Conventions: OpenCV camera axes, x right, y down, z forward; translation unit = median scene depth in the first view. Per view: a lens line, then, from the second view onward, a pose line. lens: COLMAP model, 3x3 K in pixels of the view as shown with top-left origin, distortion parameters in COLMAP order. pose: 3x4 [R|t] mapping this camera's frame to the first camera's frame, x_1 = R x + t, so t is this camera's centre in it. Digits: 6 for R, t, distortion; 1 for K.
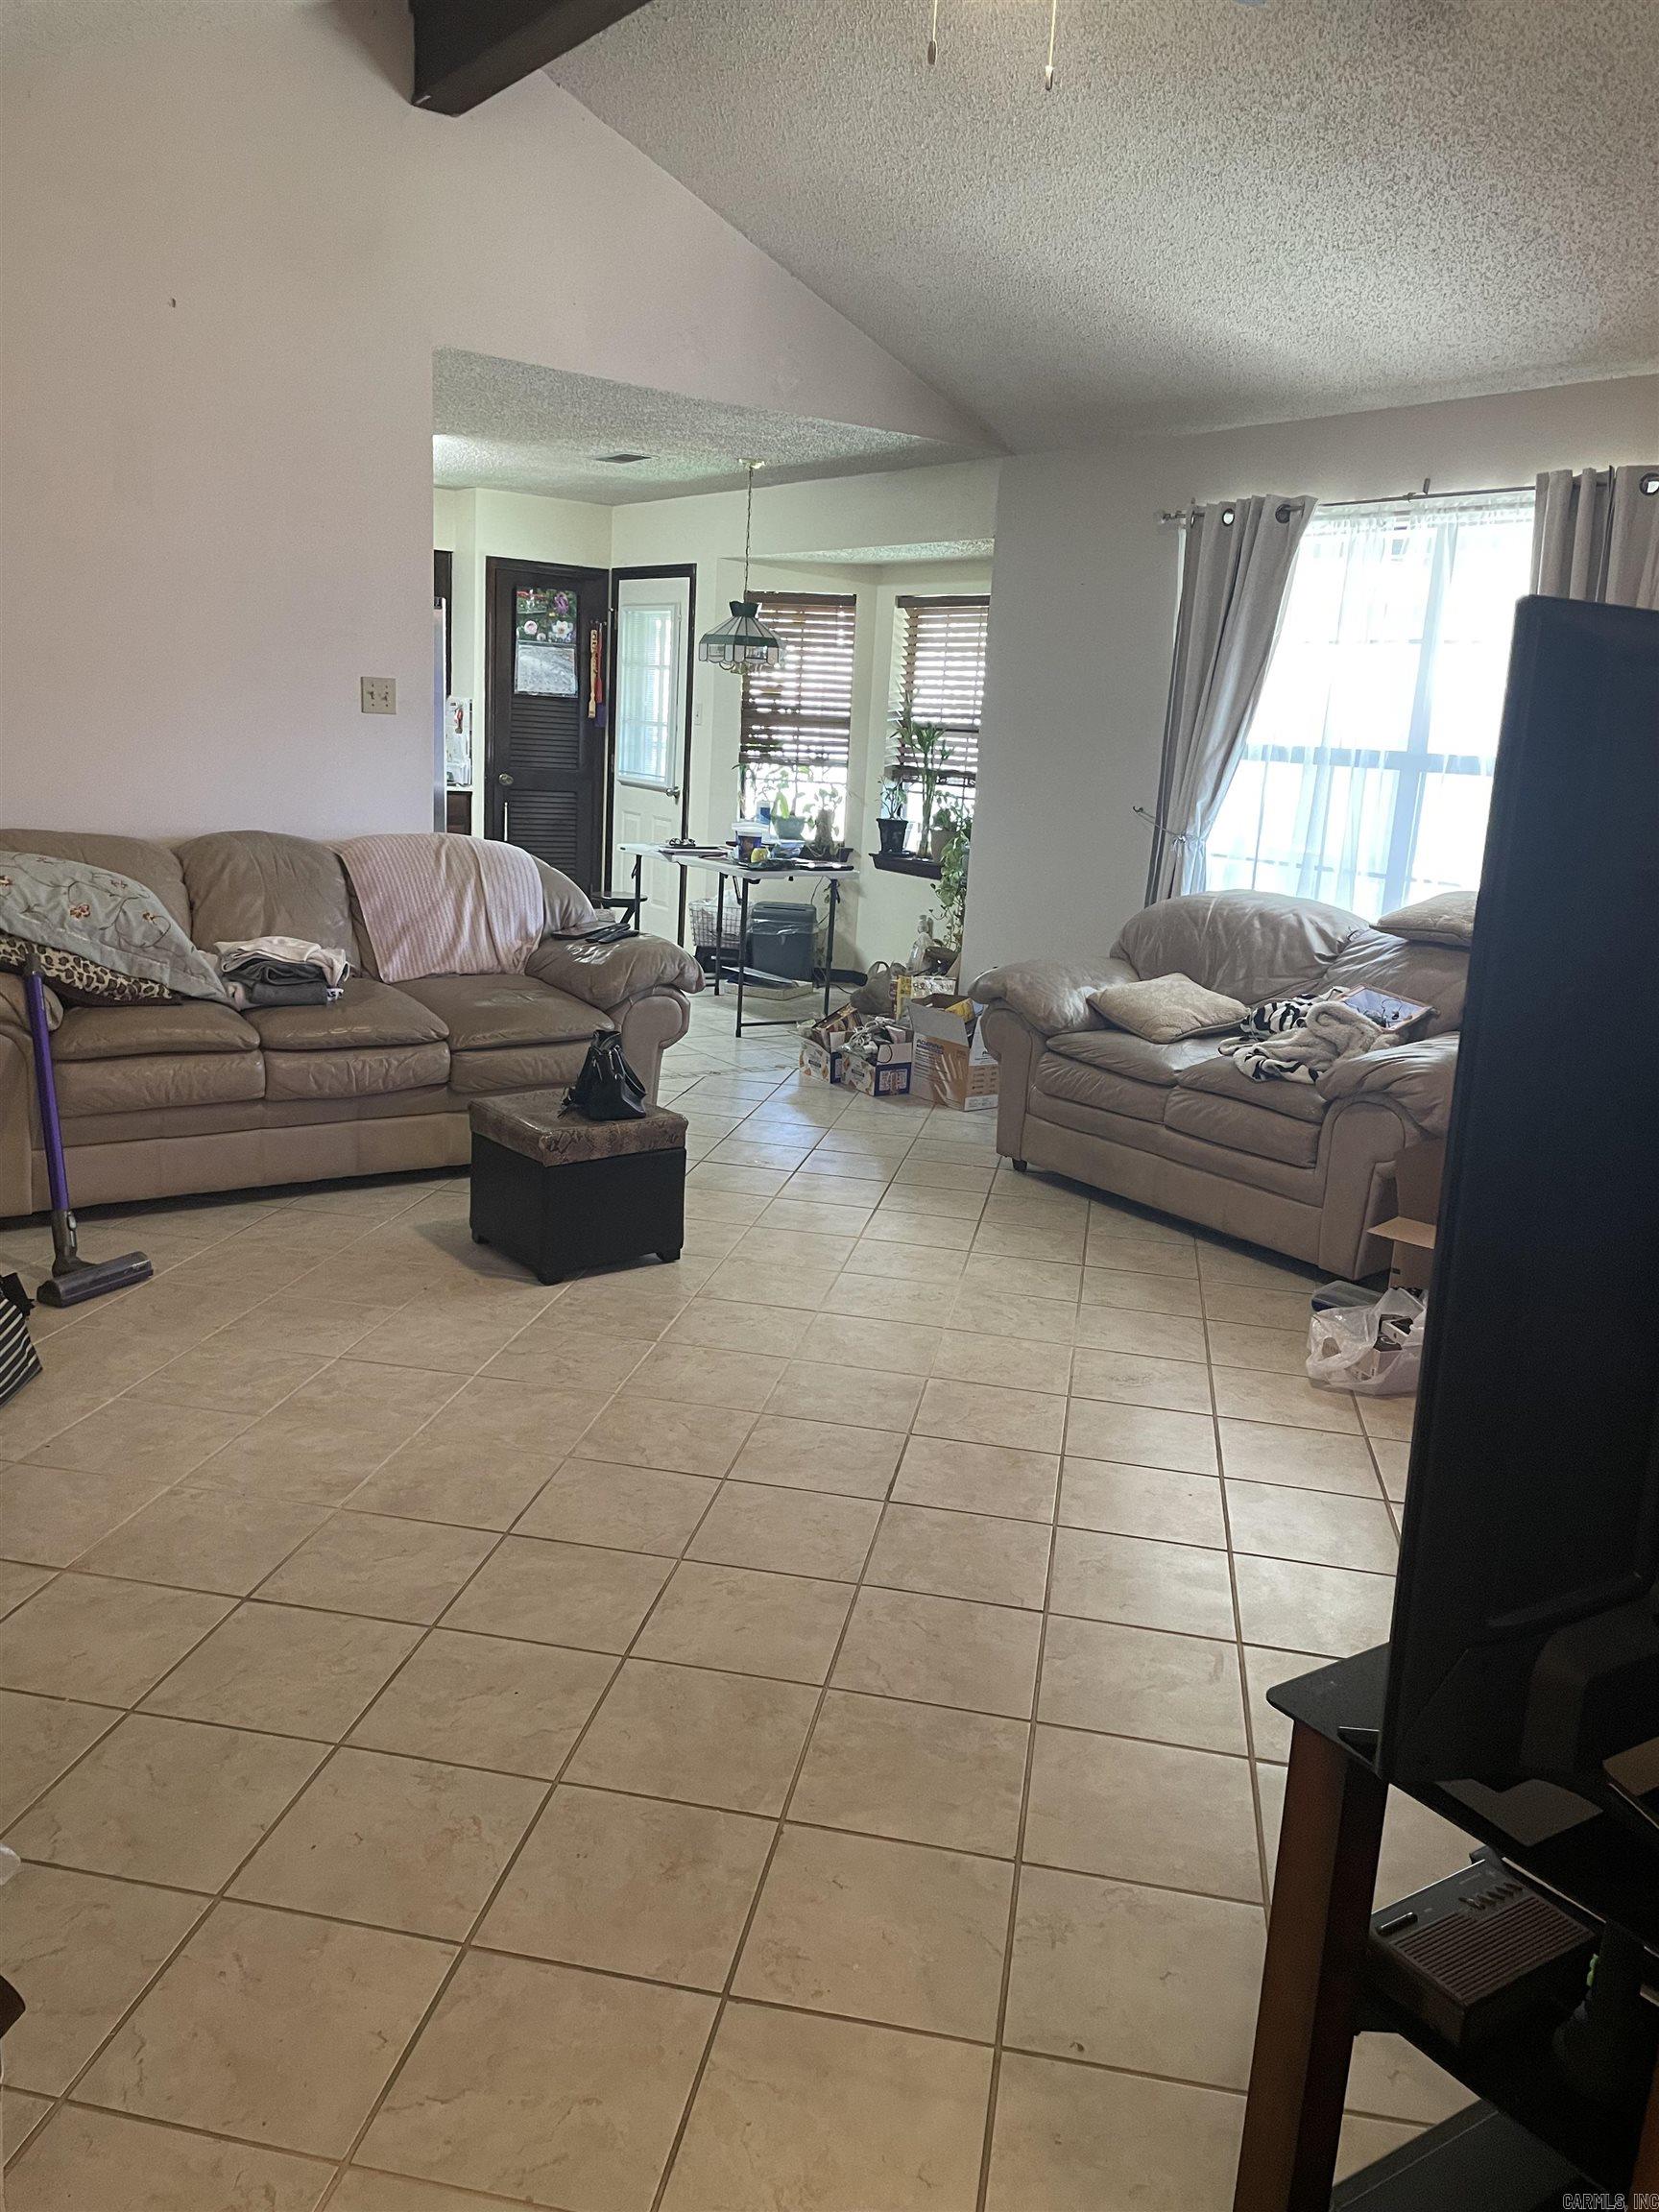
lens RADIAL K [[1670.9, 0, 832.5], [0, 1670.9, 1092.7], [0, 0, 1]] dist [0.092701, -0.111439]
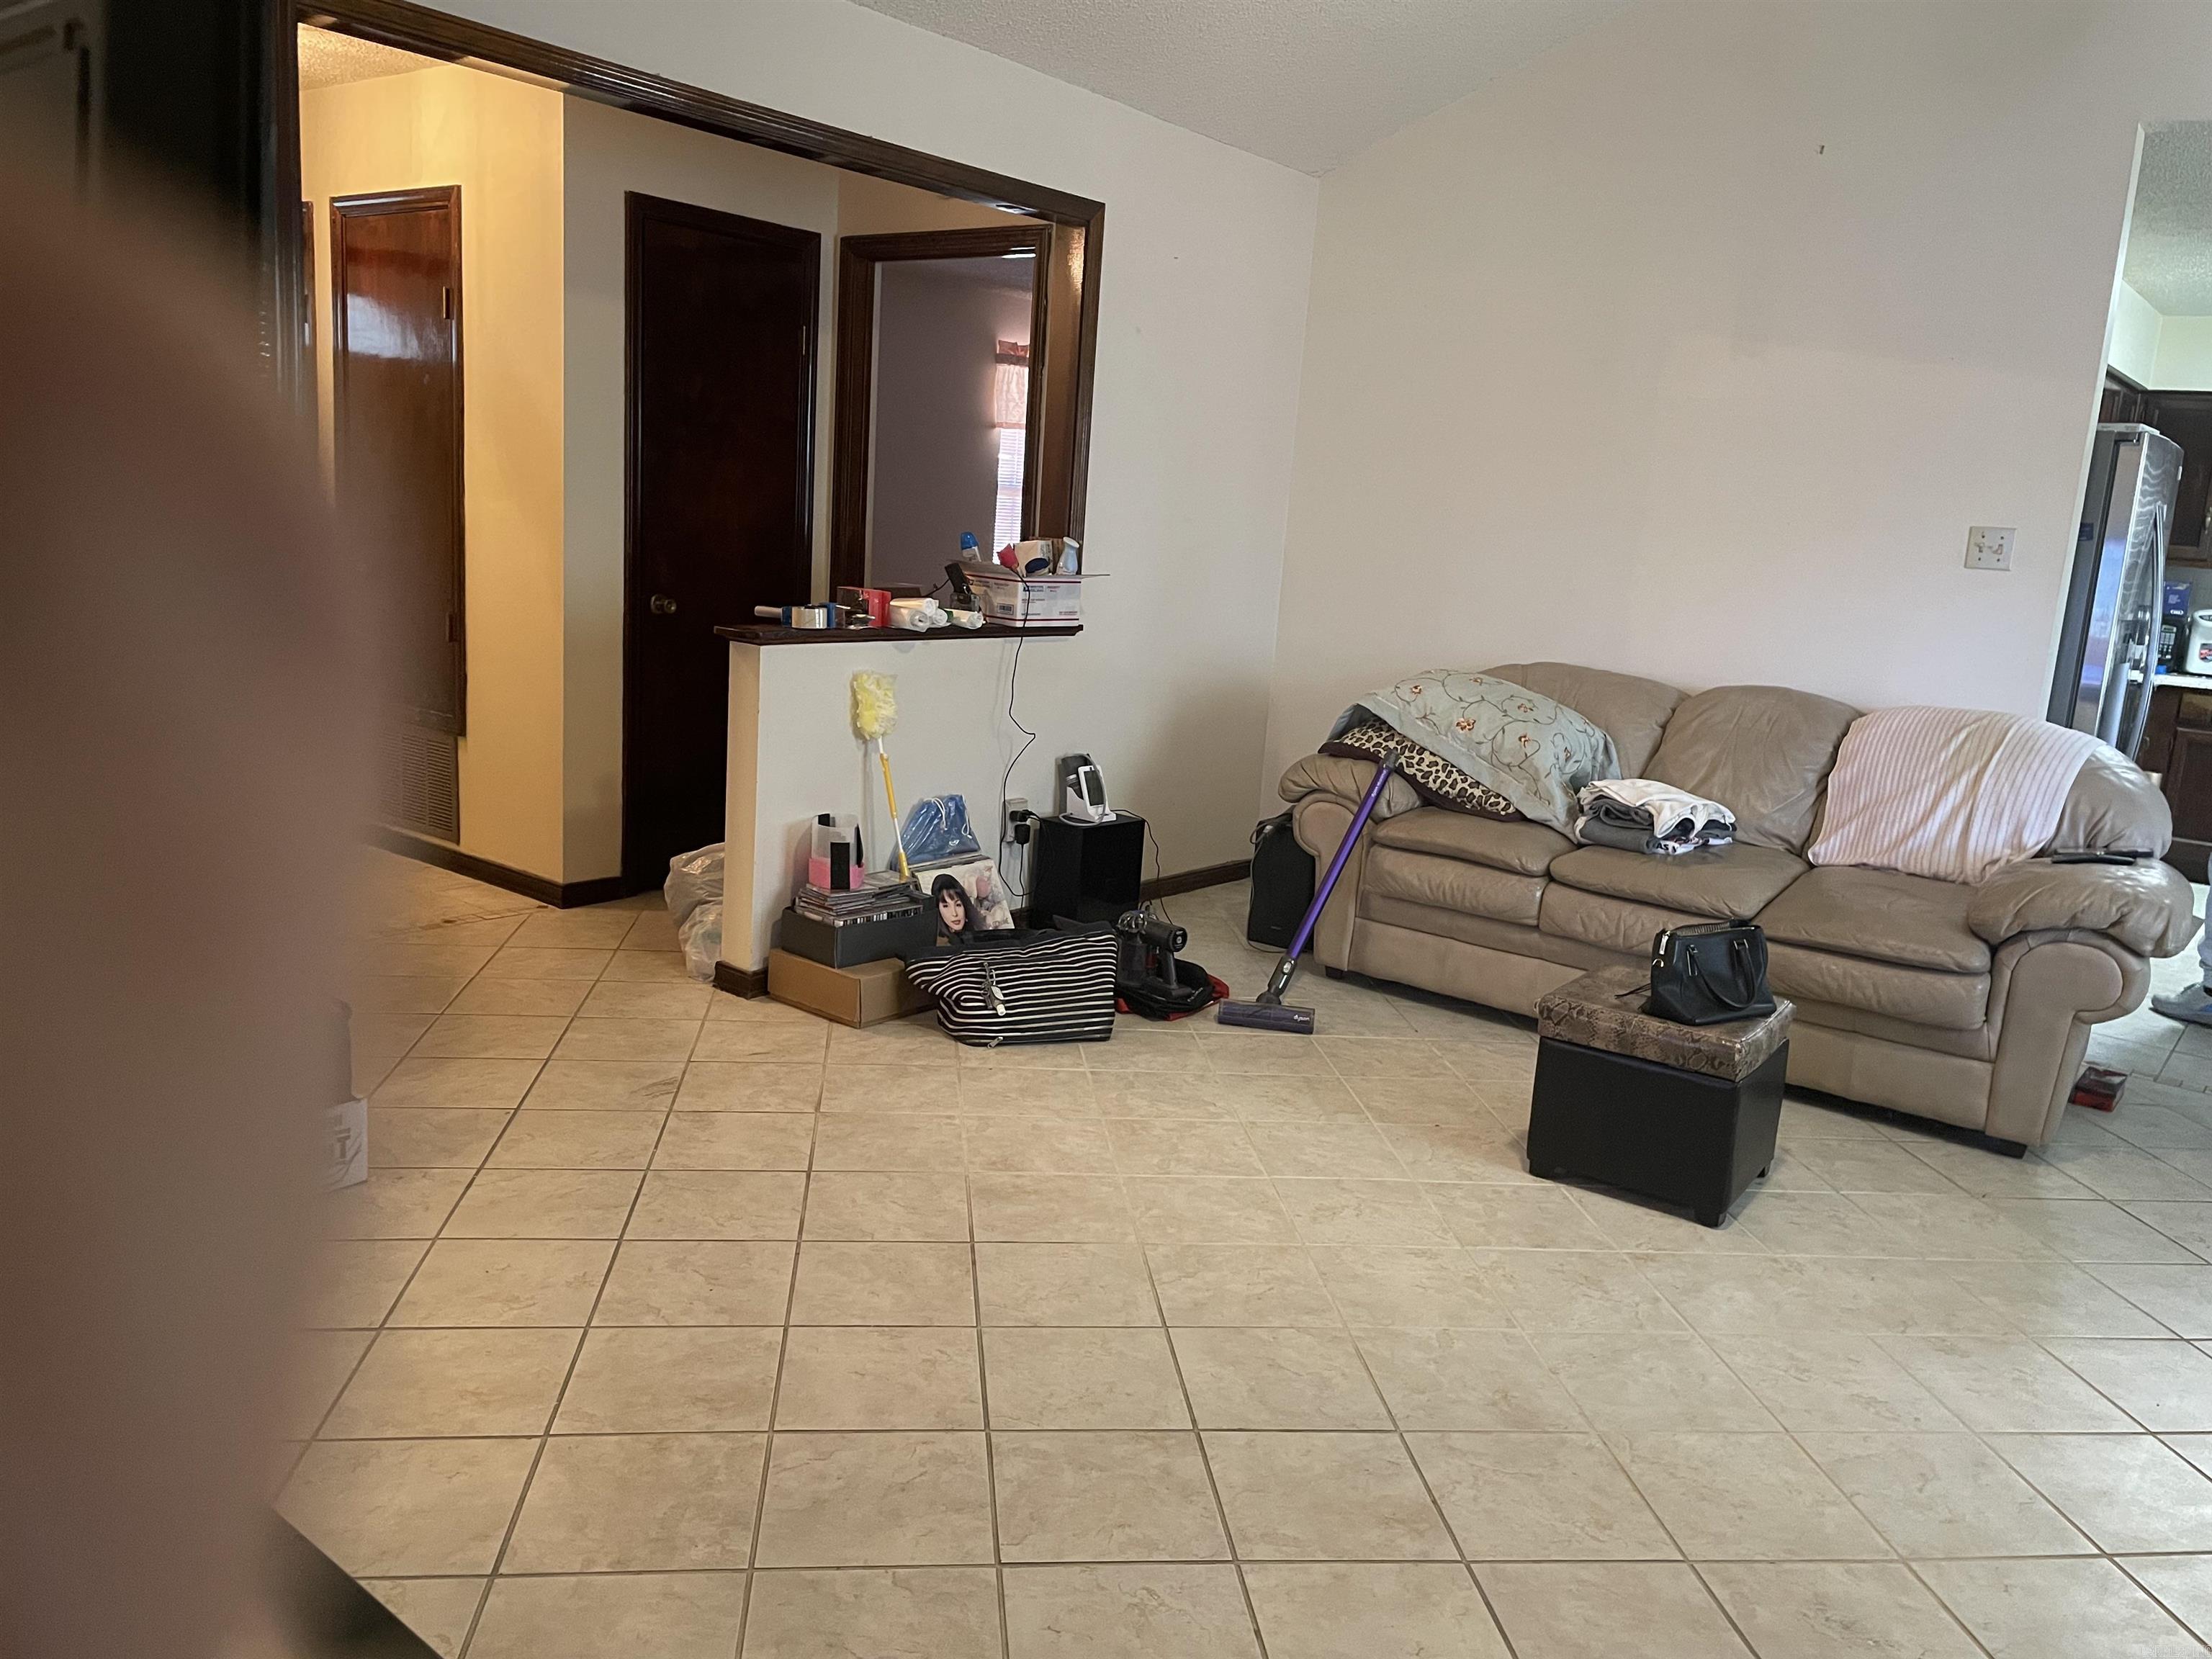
lens RADIAL K [[1670.9, 0, 1109.2], [0, 1670.9, 818.3], [0, 0, 1]] dist [0.092701, -0.111439]
pose [[0.293324, 0.138619, -0.945910, 0.528754], [-0.262298, 0.963132, 0.059805, -0.053079], [0.919326, 0.230568, 0.318869, 0.456017]]
